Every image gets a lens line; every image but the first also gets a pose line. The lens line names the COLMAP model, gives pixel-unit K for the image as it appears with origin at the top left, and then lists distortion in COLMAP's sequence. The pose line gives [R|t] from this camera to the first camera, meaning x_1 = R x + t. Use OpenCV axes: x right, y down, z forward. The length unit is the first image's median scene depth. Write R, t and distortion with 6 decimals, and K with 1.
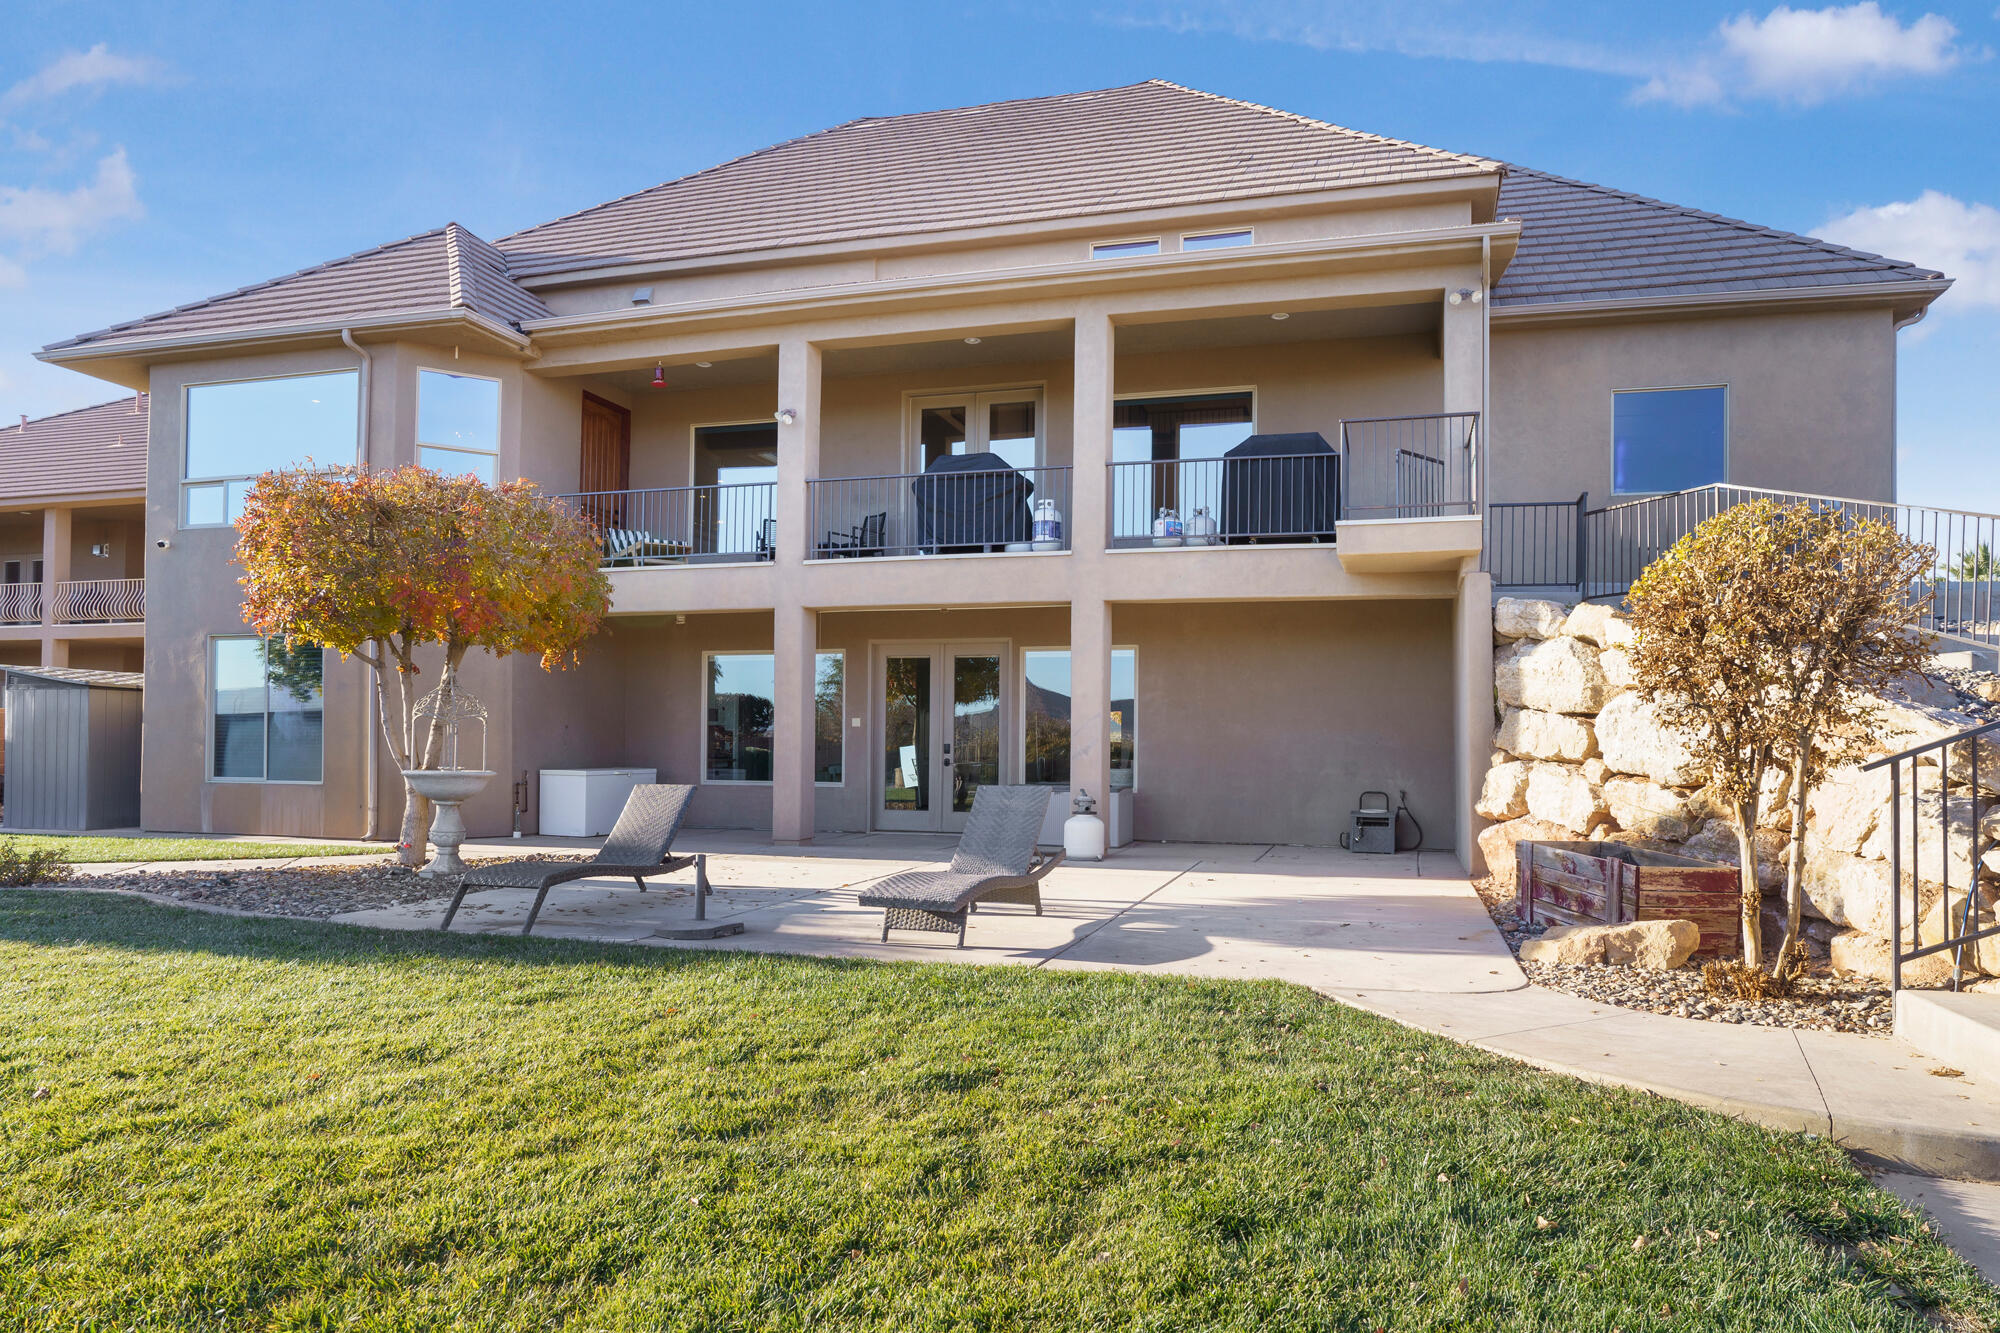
lens RADIAL K [[1265.6, 0, 1001.1], [0, 1265.6, 706.1], [0, 0, 1]] dist [-0.024814, 0.002491]
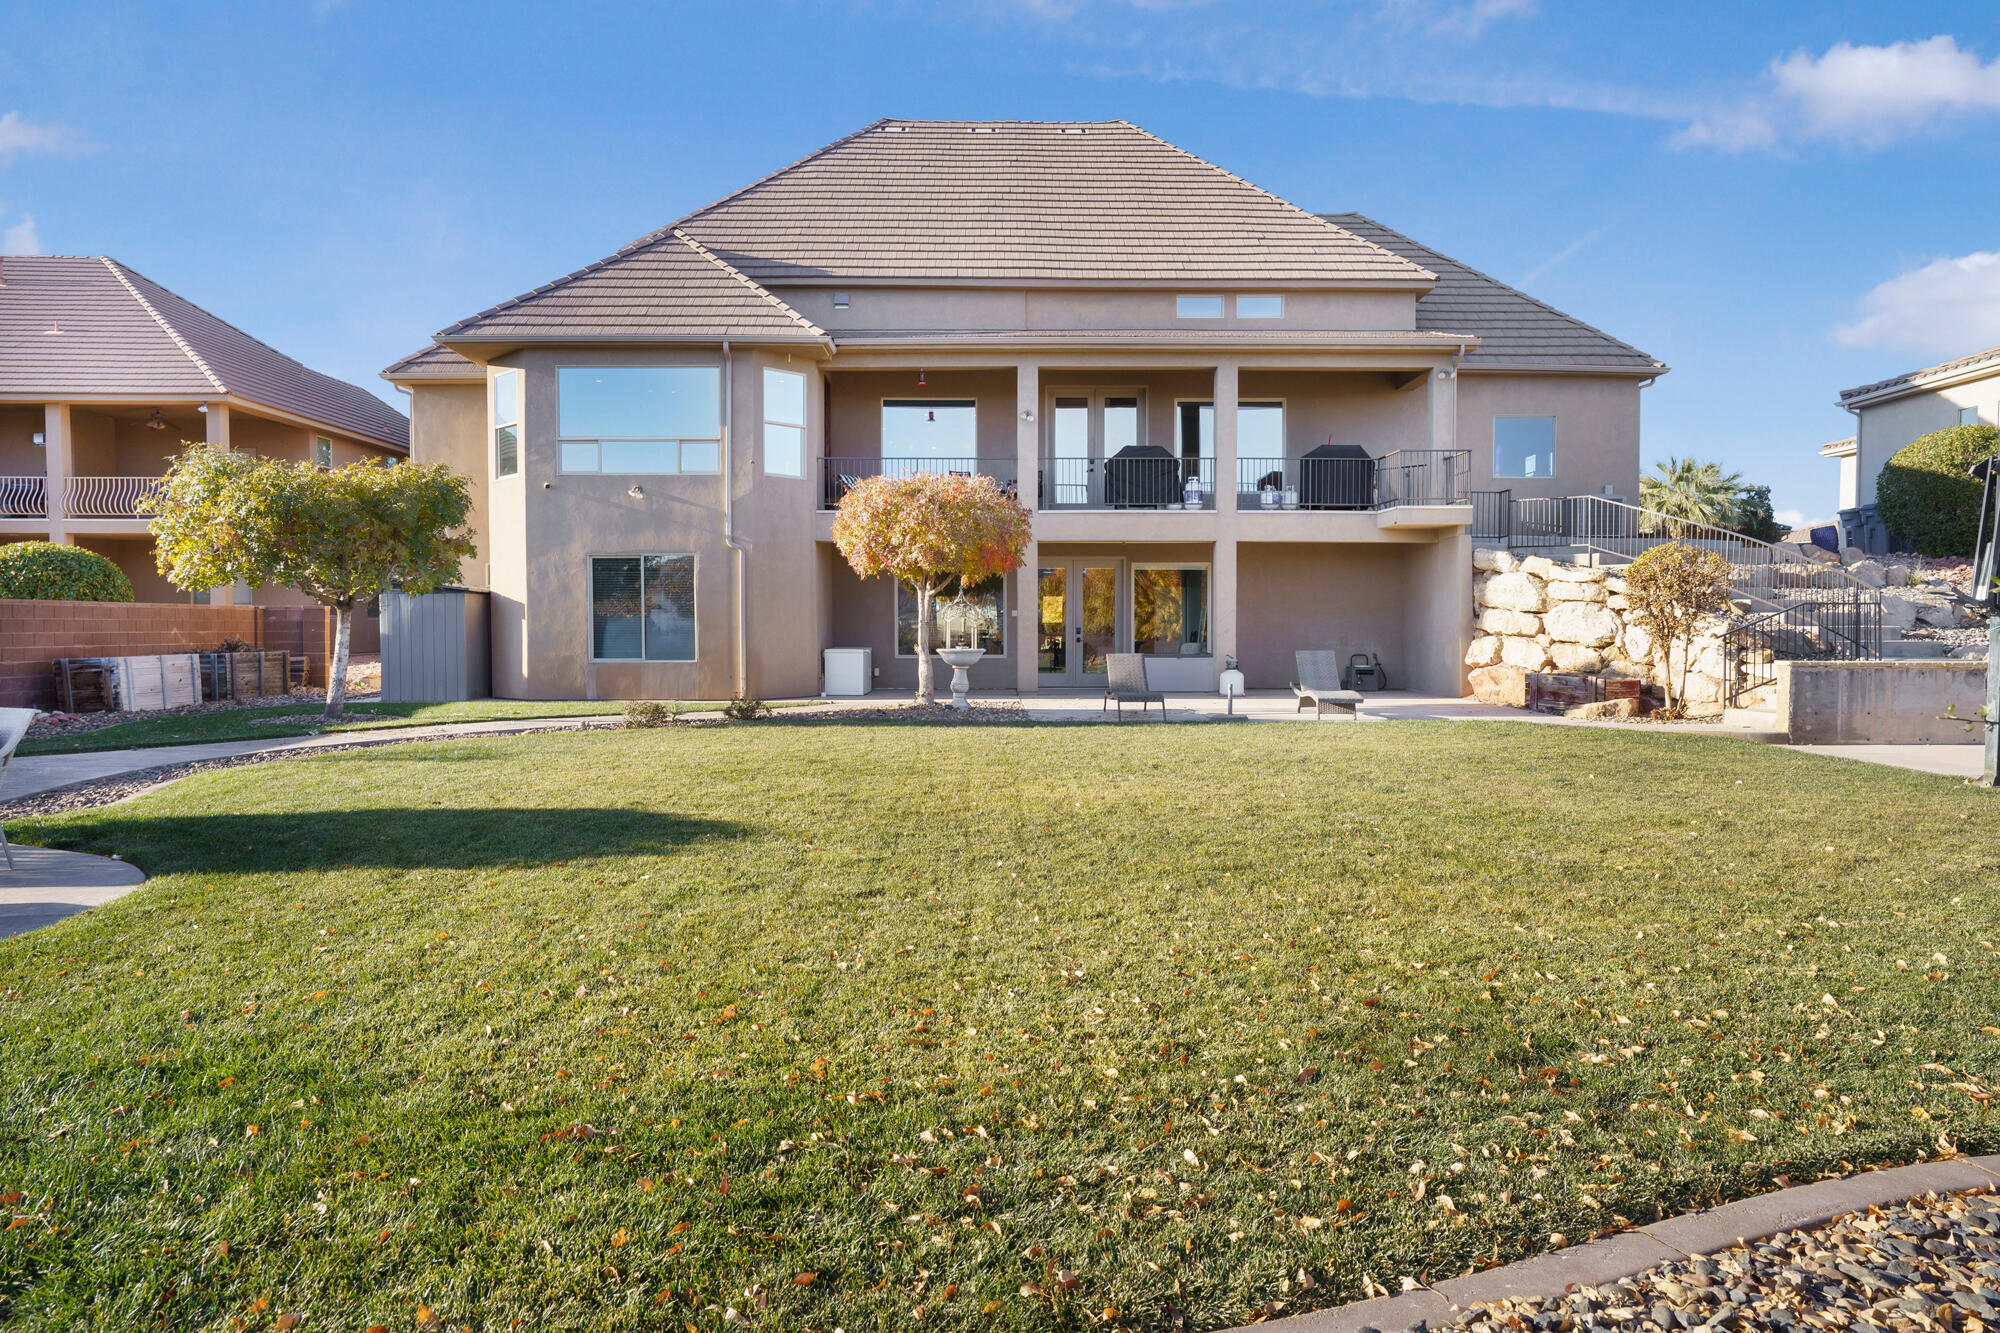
lens RADIAL K [[1365.8, 0, 1000.0], [0, 1365.8, 666.5], [0, 0, 1]] dist [-0.001503, -0.002172]
pose [[0.958703, -0.019600, 0.283733, -0.751846], [0.000810, 0.997807, 0.066192, -0.040108], [-0.284408, -0.063229, 0.956616, -0.656796]]
